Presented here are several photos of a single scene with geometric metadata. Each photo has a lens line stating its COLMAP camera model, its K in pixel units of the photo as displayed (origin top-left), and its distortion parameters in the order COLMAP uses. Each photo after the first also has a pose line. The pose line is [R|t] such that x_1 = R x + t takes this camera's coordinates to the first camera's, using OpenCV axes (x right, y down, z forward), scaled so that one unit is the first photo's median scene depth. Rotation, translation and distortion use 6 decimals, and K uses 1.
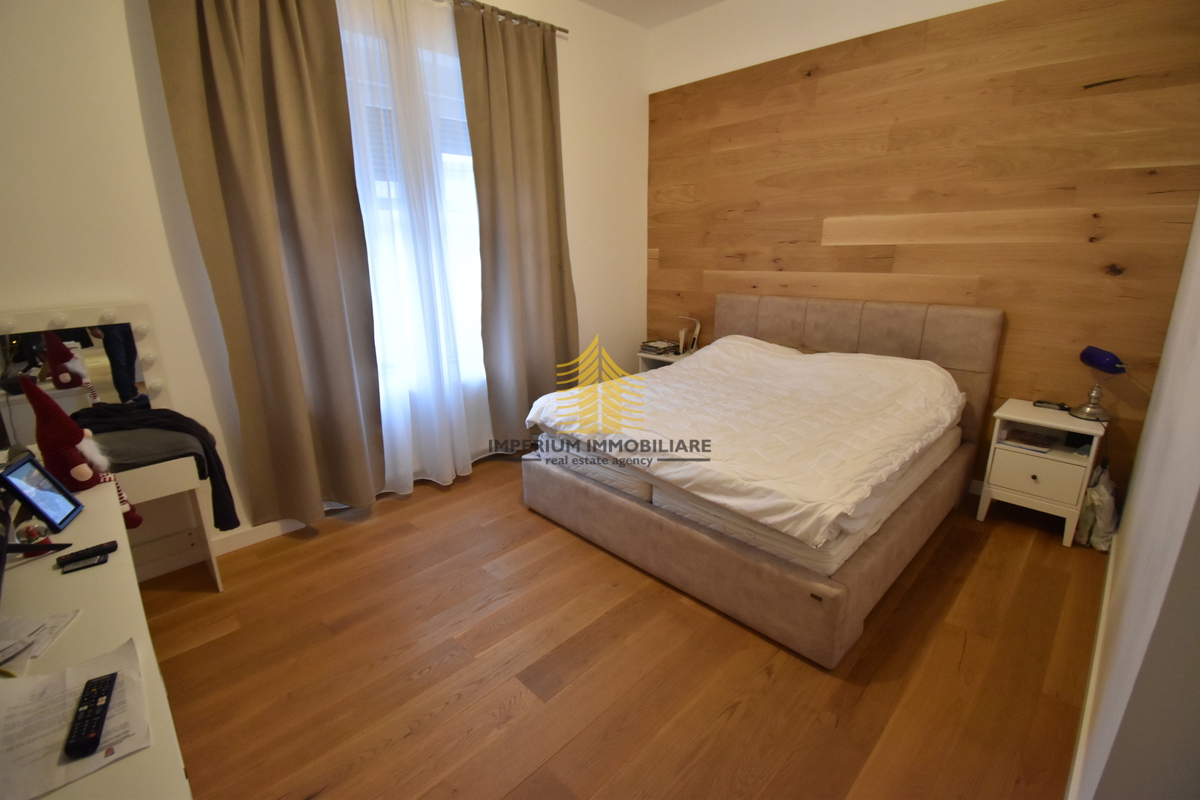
lens RADIAL K [[540.2, 0, 599.6], [0, 540.2, 400.0], [0, 0, 1]] dist [-0.015643, -0.007734]
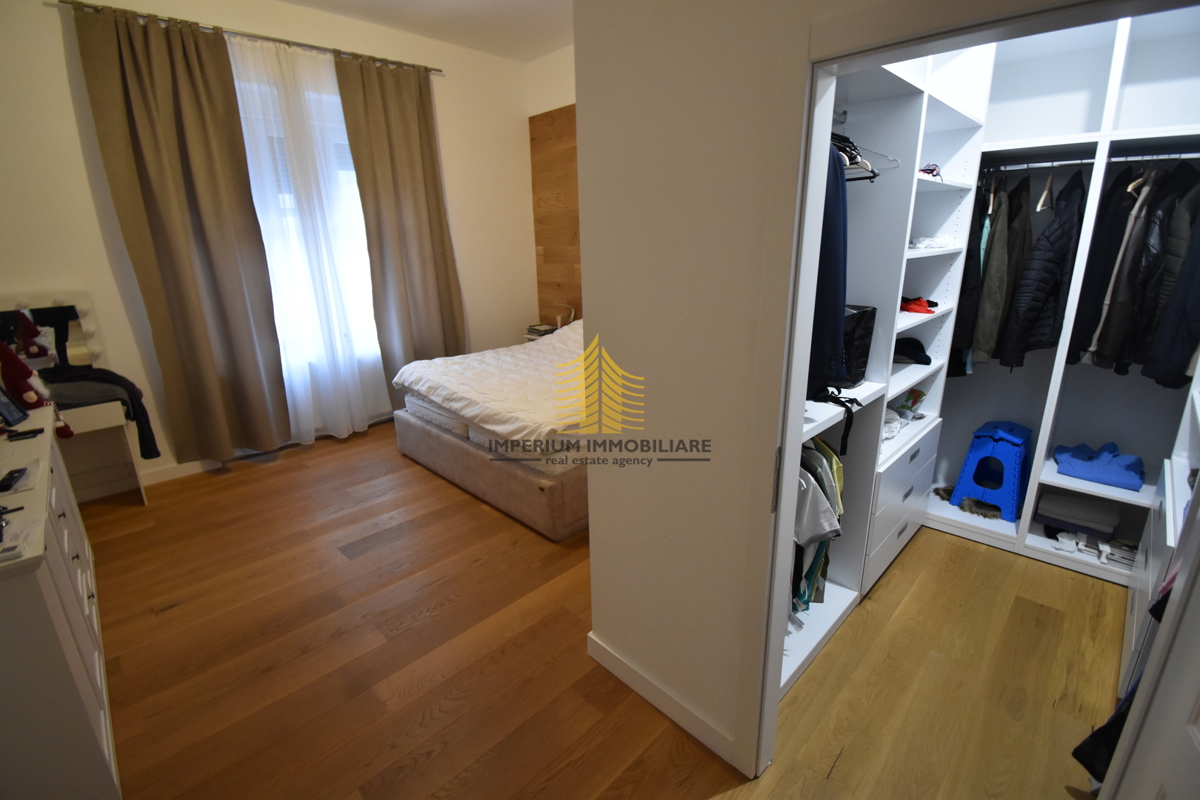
lens RADIAL K [[540.2, 0, 602.6], [0, 540.2, 399.5], [0, 0, 1]] dist [-0.015643, -0.007734]
pose [[0.999937, -0.006356, 0.009252, 0.363972], [0.006315, 0.999970, 0.004443, 0.079122], [-0.009280, -0.004384, 0.999947, -0.294349]]
